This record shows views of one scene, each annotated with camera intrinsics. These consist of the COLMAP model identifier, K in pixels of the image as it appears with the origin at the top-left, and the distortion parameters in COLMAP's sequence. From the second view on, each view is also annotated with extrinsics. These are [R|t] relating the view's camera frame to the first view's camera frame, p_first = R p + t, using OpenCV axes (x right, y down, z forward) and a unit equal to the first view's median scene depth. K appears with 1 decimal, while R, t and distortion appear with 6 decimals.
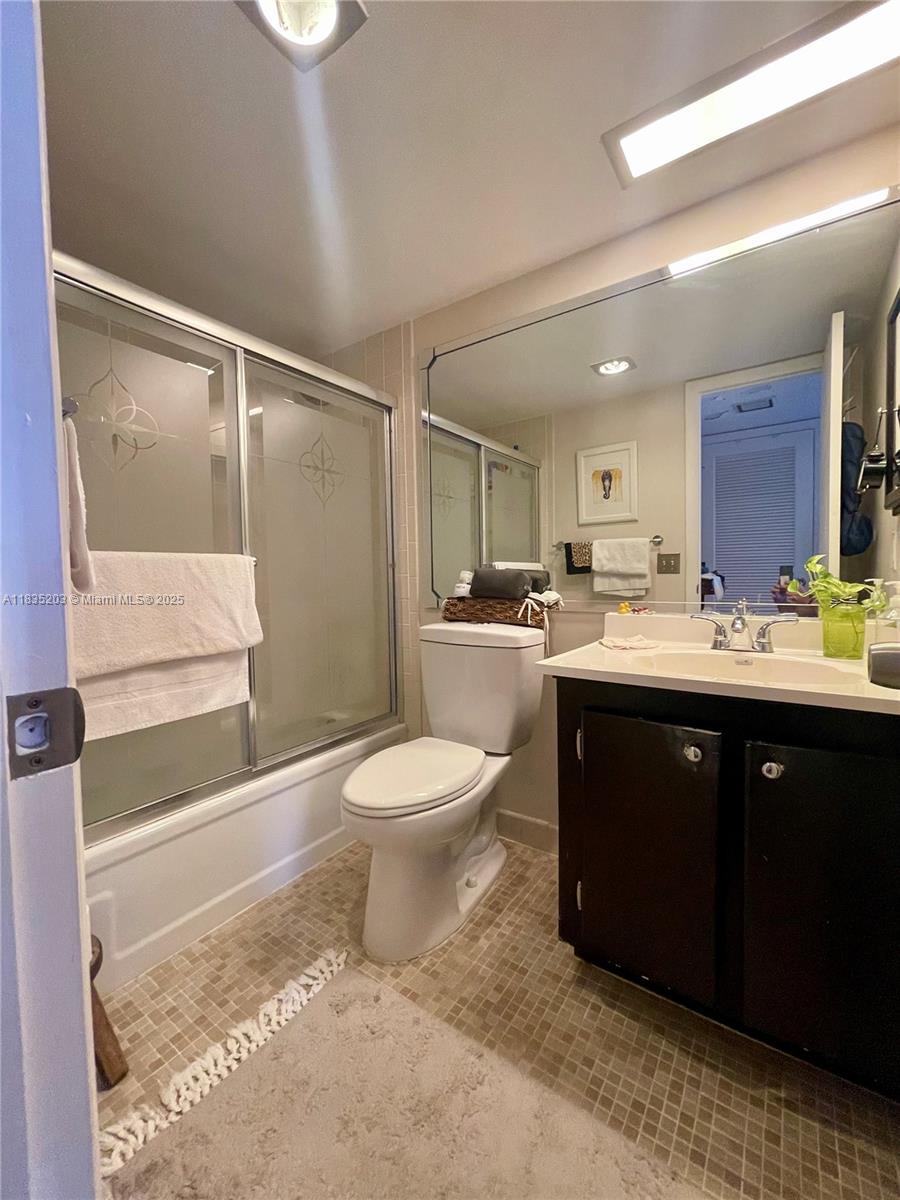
lens RADIAL K [[483.7, 0, 443.8], [0, 483.7, 601.4], [0, 0, 1]] dist [0.006780, -0.003344]
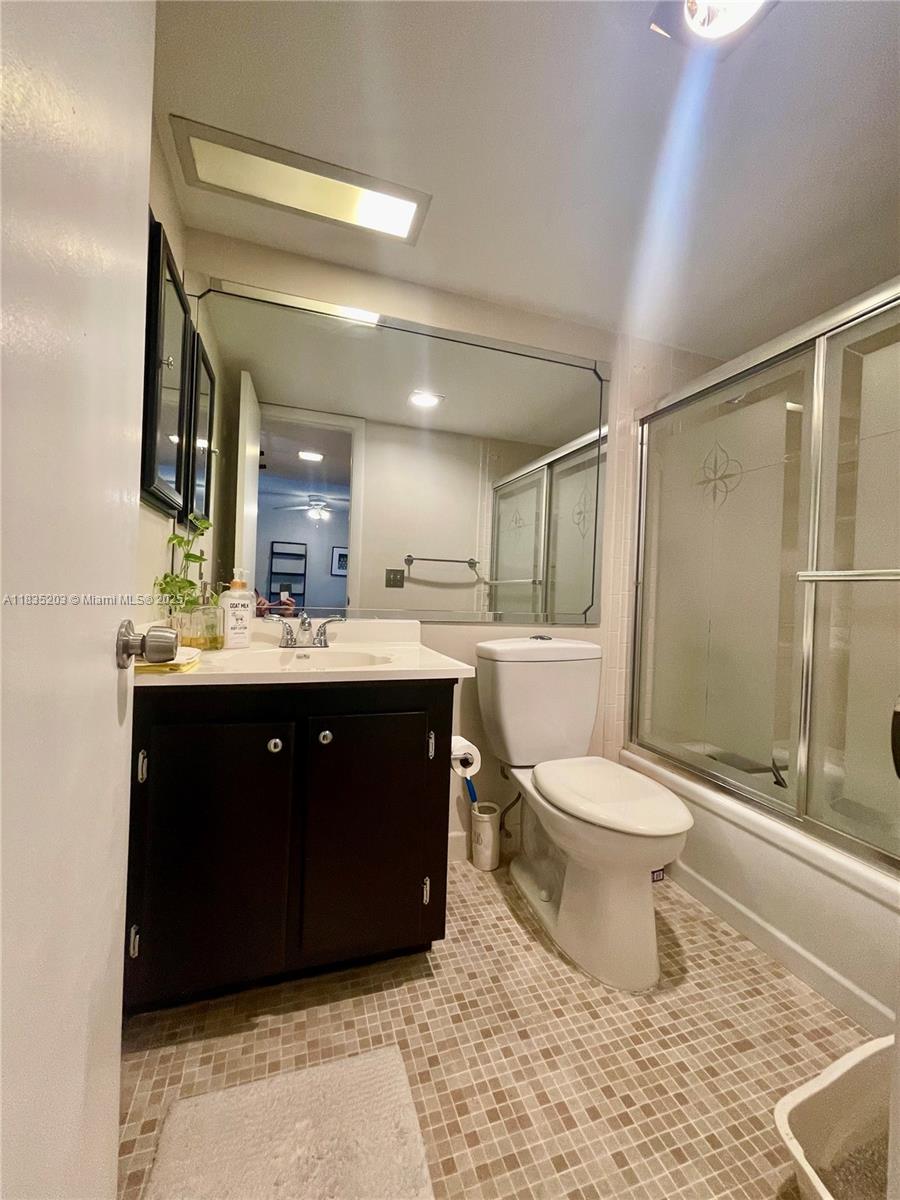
lens RADIAL K [[483.7, 0, 448.9], [0, 483.7, 593.2], [0, 0, 1]] dist [0.006780, -0.003344]
pose [[-0.577671, 0.003412, -0.816263, 0.796132], [-0.064966, 0.996627, 0.050142, -0.067869], [0.813680, 0.081995, -0.575501, 1.127089]]
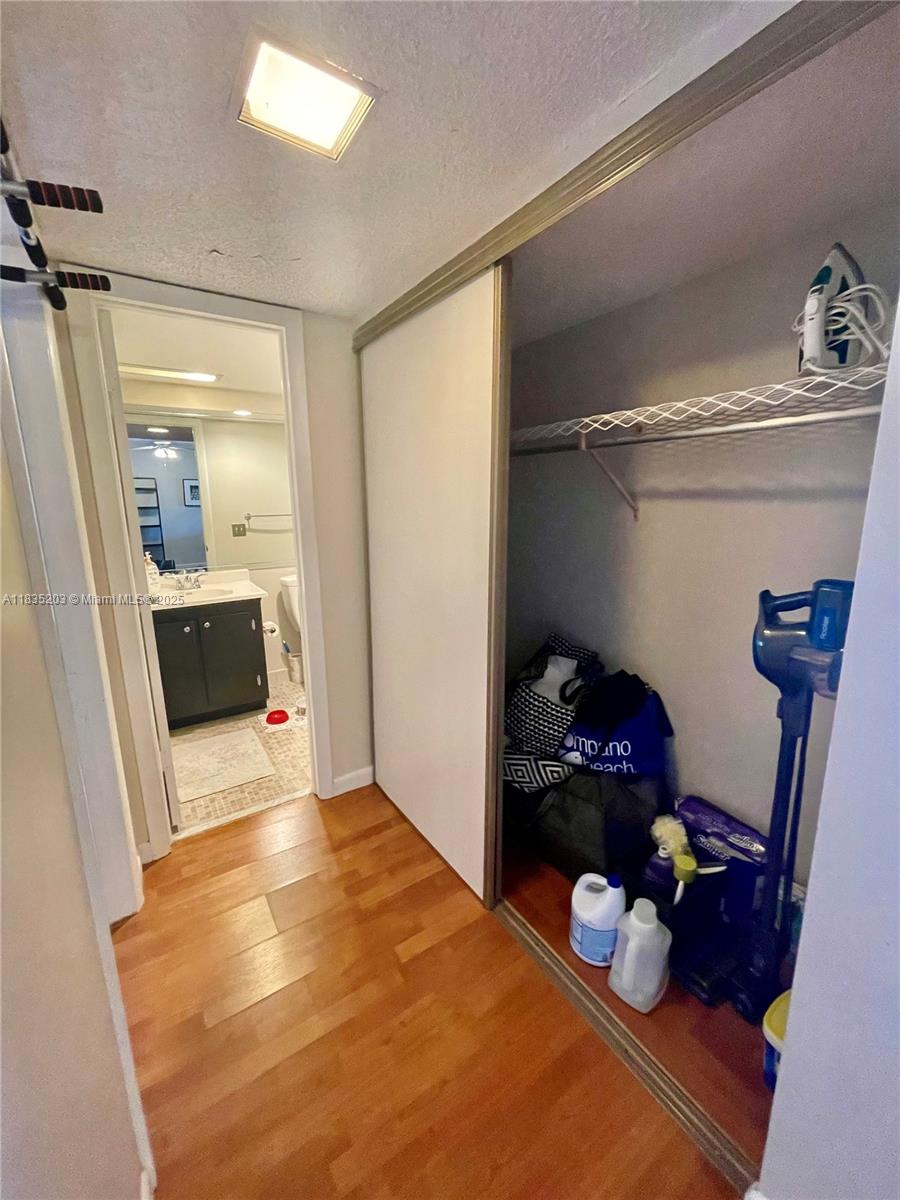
lens RADIAL K [[483.7, 0, 447.8], [0, 483.7, 599.1], [0, 0, 1]] dist [0.006780, -0.003344]
pose [[-0.352426, 0.221627, -0.909218, 1.706084], [-0.033946, 0.967886, 0.249085, -0.416460], [0.935224, 0.118649, -0.333585, 2.105425]]
